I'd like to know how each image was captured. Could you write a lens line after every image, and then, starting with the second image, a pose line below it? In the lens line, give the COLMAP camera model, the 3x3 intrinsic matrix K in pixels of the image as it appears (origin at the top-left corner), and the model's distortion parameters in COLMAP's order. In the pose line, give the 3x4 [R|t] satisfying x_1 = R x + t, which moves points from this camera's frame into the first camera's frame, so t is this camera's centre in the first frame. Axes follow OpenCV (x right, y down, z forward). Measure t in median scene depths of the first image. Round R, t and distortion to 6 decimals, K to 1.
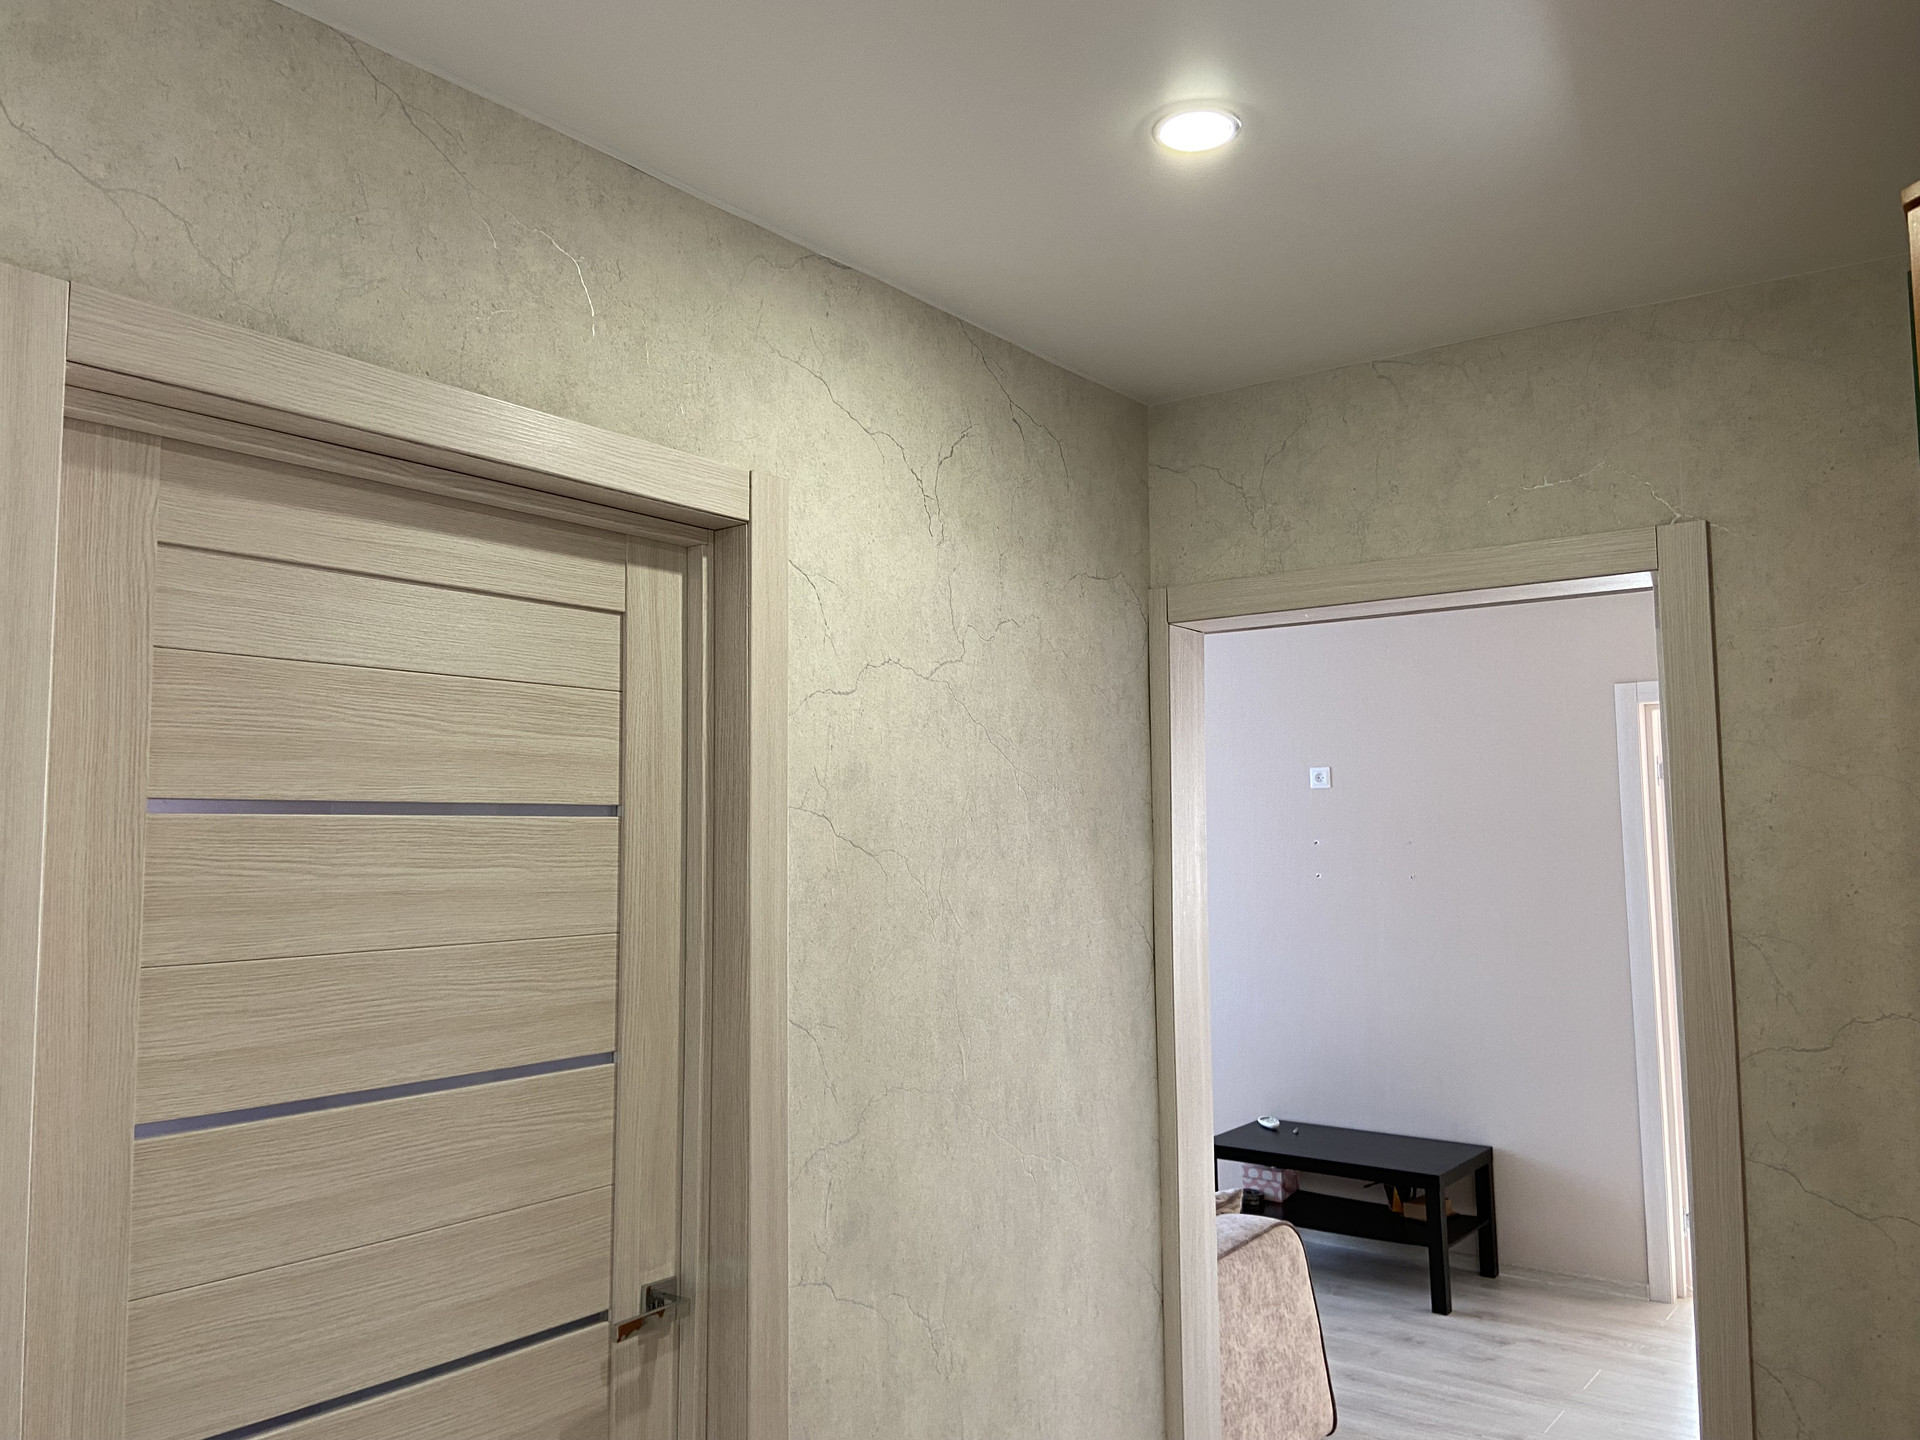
lens RADIAL K [[1450.2, 0, 960.0], [0, 1450.2, 720.0], [0, 0, 1]] dist [0.080825, -0.120866]
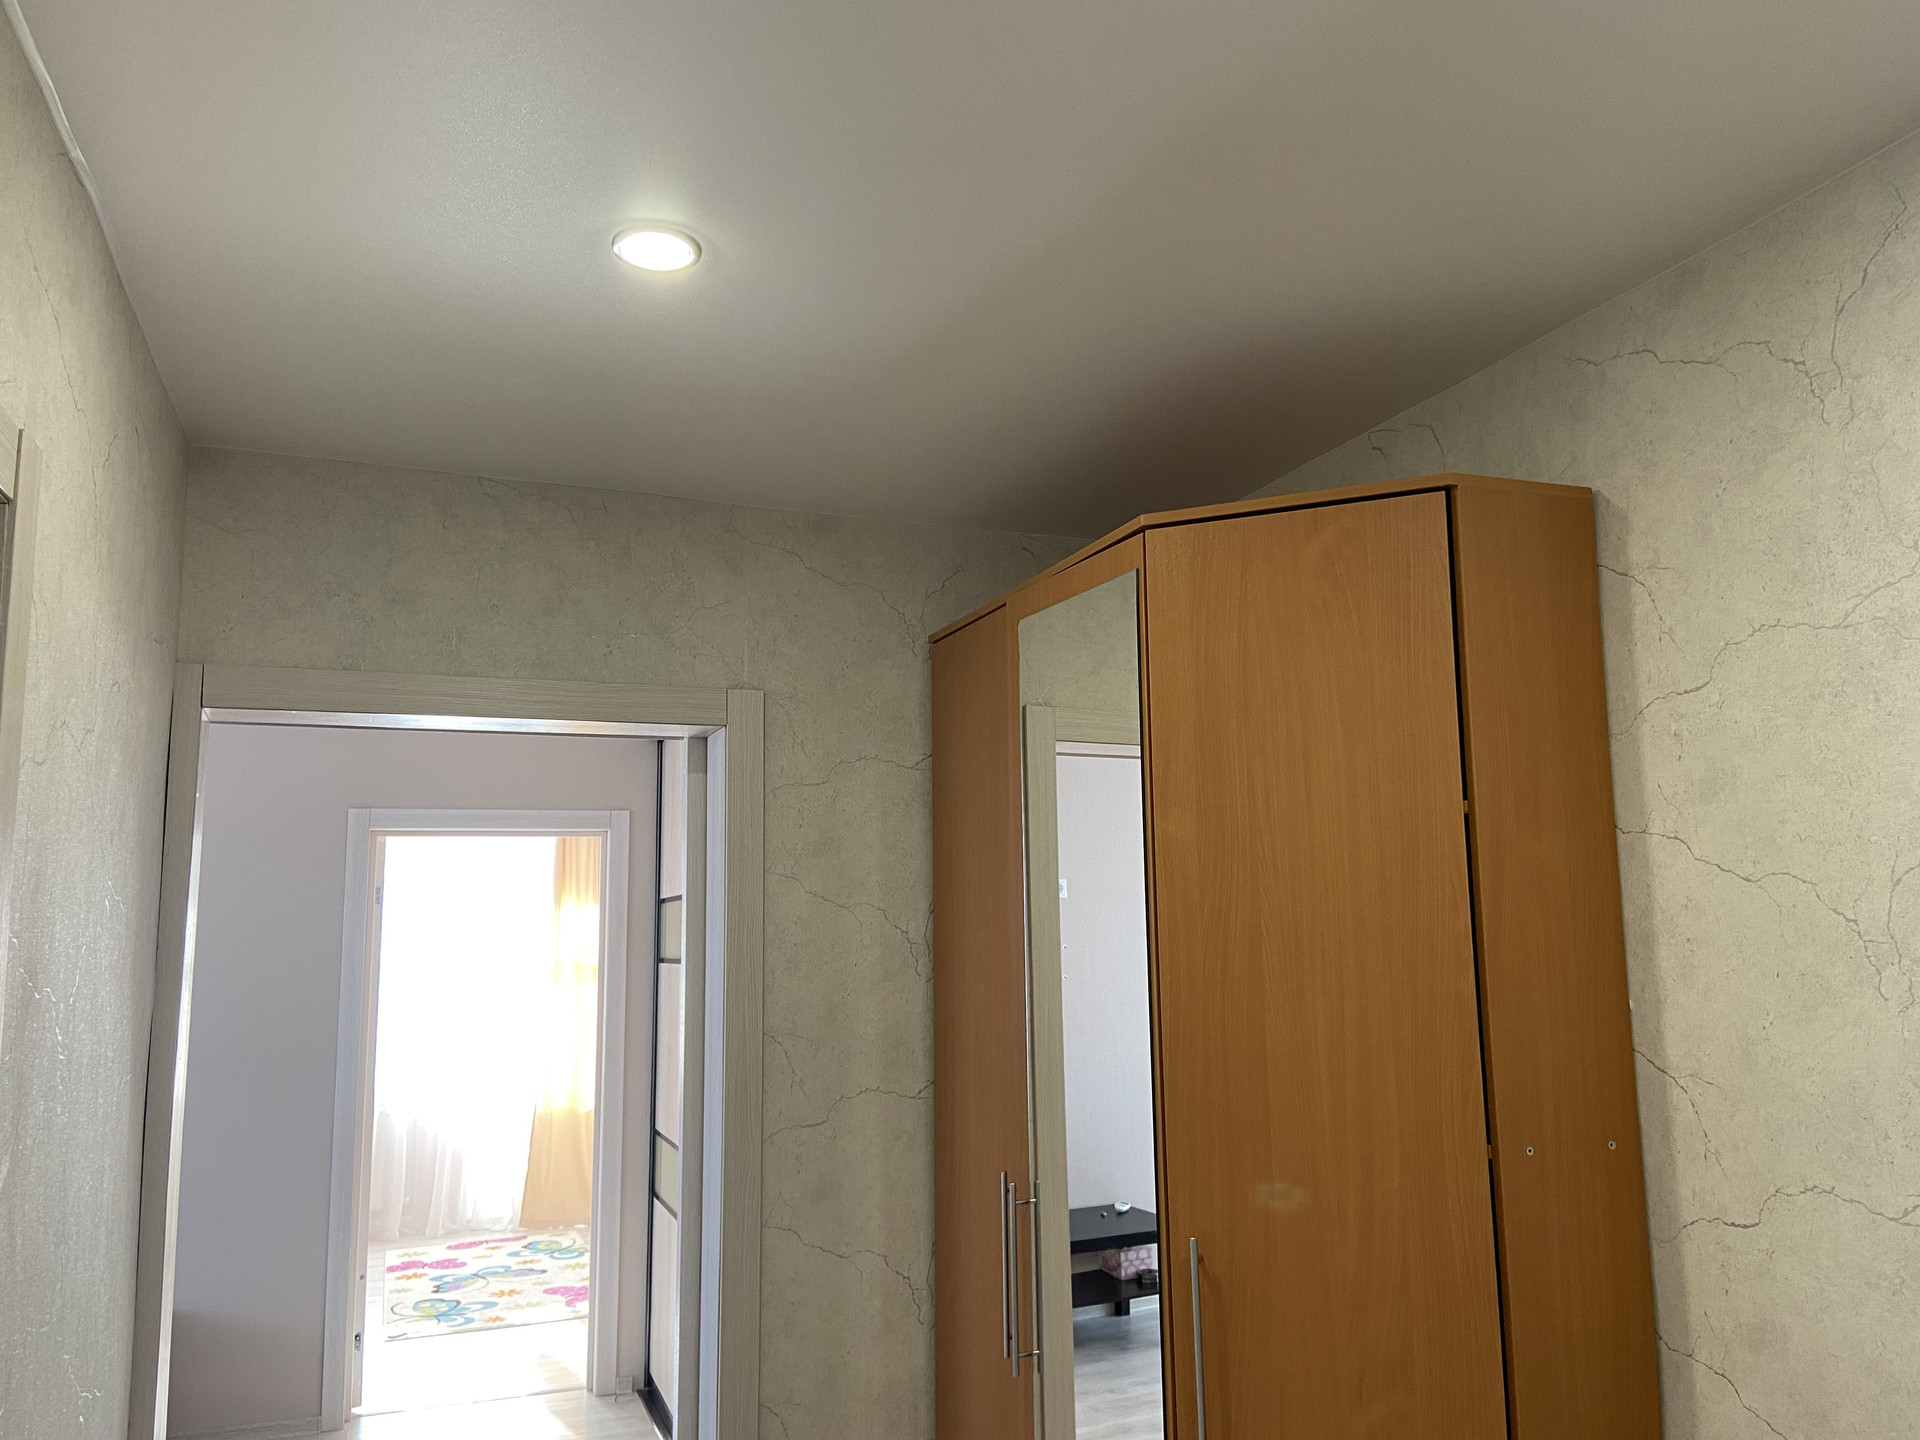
lens RADIAL K [[1450.2, 0, 960.0], [0, 1450.2, 720.0], [0, 0, 1]] dist [0.080825, -0.120866]
pose [[0.505156, 0.123865, 0.854093, -0.435269], [-0.054123, 0.992246, -0.111890, 0.014303], [-0.861329, 0.010296, 0.507943, 0.246145]]
